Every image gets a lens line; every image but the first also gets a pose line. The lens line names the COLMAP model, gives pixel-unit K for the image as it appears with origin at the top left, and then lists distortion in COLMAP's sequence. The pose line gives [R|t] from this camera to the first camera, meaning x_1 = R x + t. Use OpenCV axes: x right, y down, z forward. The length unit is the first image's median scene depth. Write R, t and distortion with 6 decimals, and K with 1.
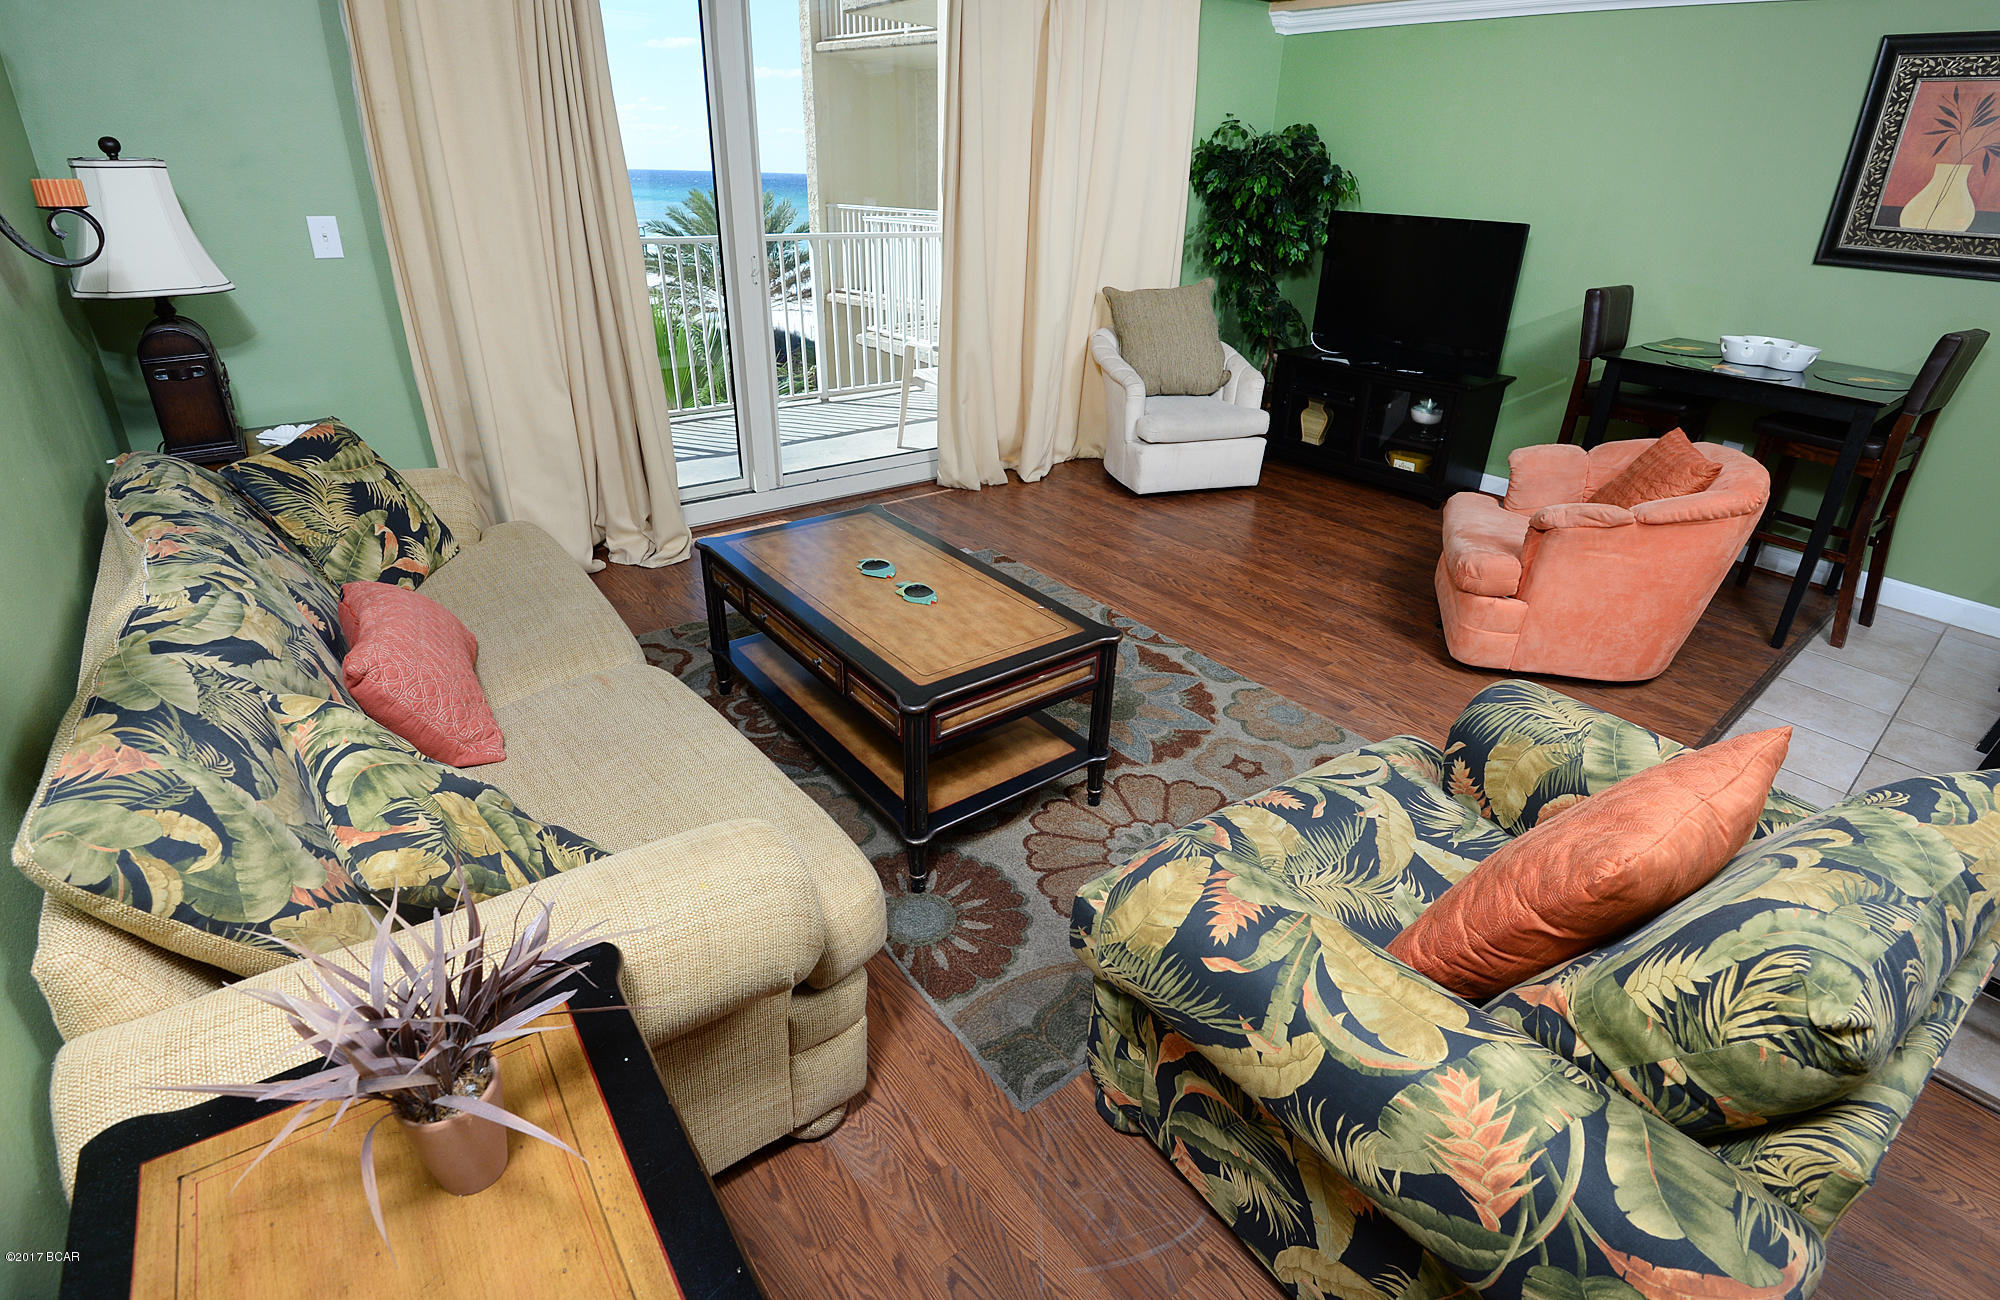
lens RADIAL K [[919.7, 0, 1016.8], [0, 919.7, 638.0], [0, 0, 1]] dist [-0.049023, 0.000841]
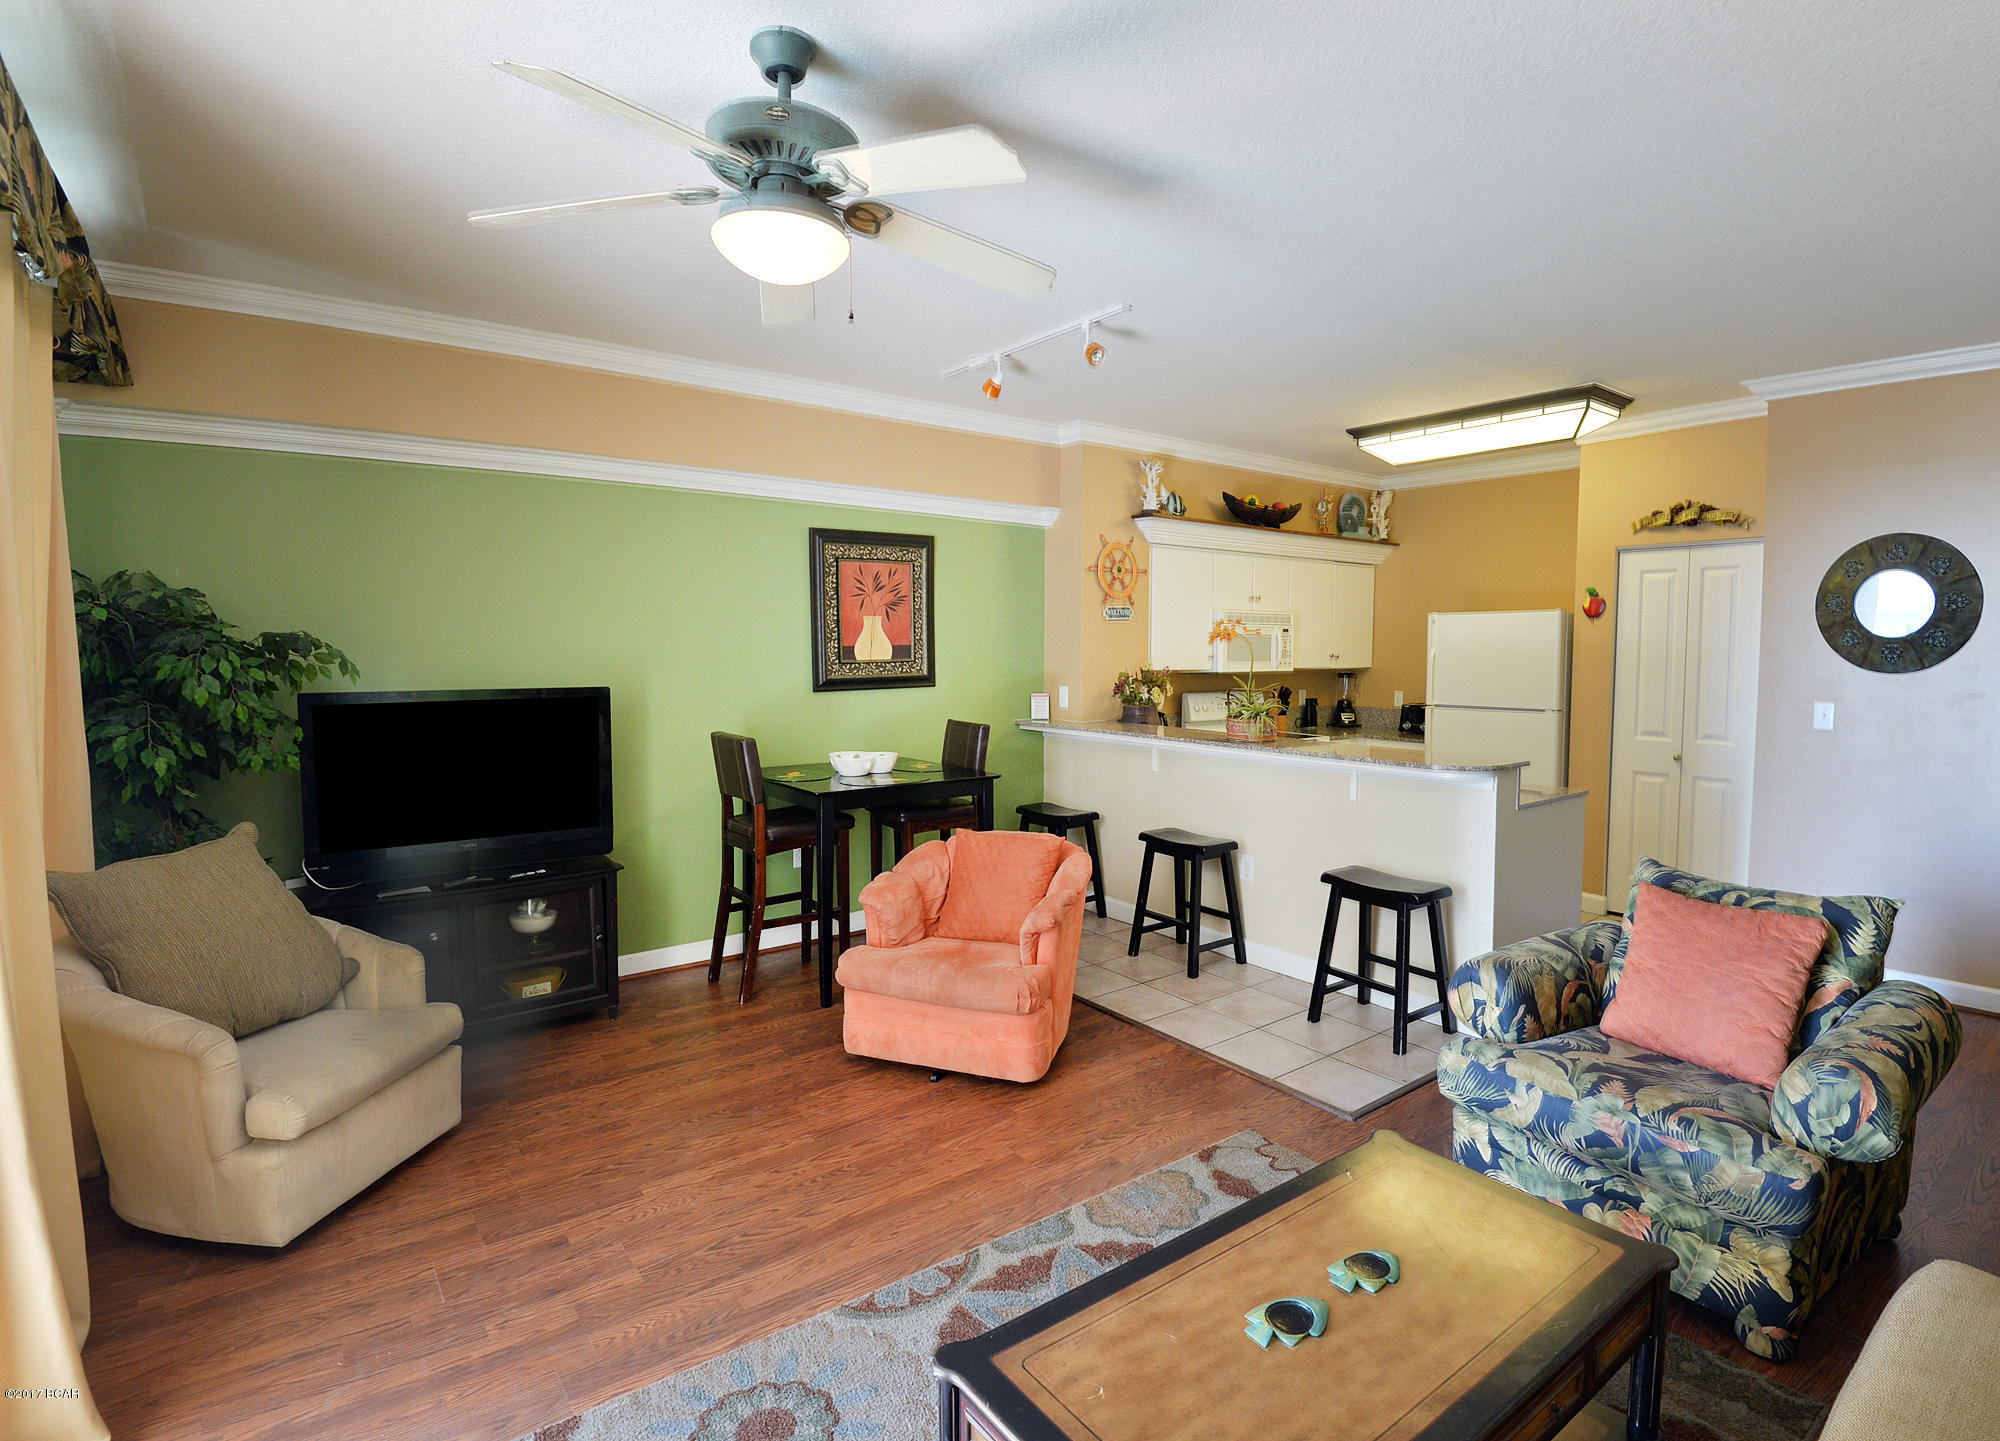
lens RADIAL K [[985.8, 0, 1074.9], [0, 985.8, 713.9], [0, 0, 1]] dist [-0.019290, -0.000991]
pose [[-0.004835, -0.099786, 0.994997, -0.569231], [0.442489, 0.892082, 0.091615, -0.418391], [-0.896761, 0.440719, 0.039841, 0.716988]]
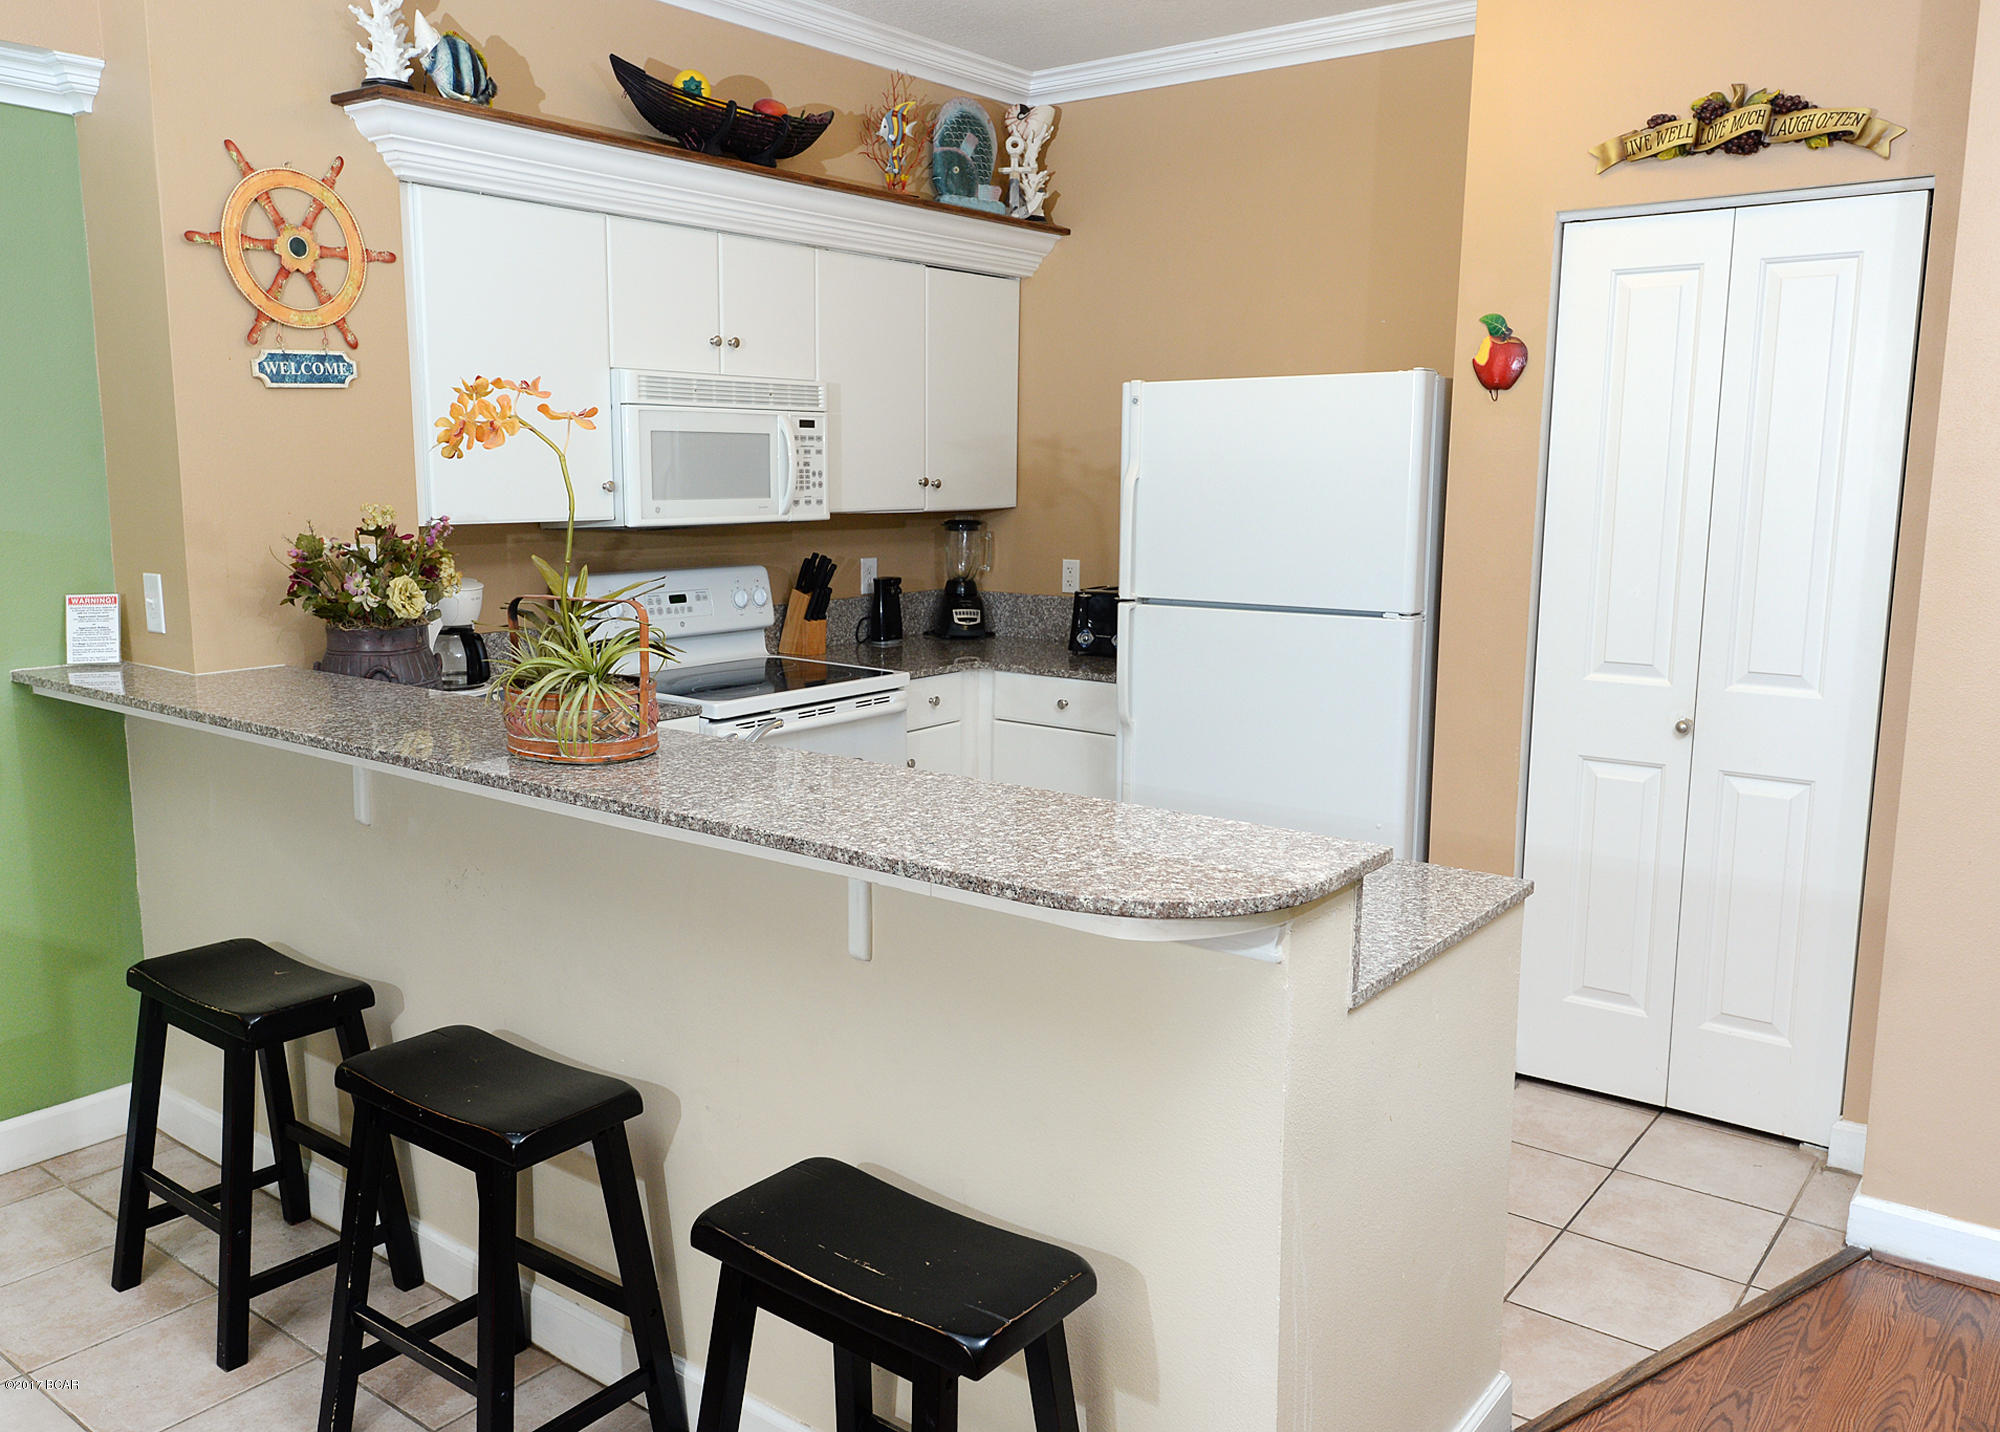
lens RADIAL K [[1559.5, 0, 950.4], [0, 1559.5, 712.5], [0, 0, 1]] dist [0.045031, -0.051233]
pose [[-0.212858, -0.186475, 0.959124, 0.137208], [0.428503, 0.864370, 0.263151, -0.268755], [-0.878109, 0.467002, -0.104083, 0.461509]]
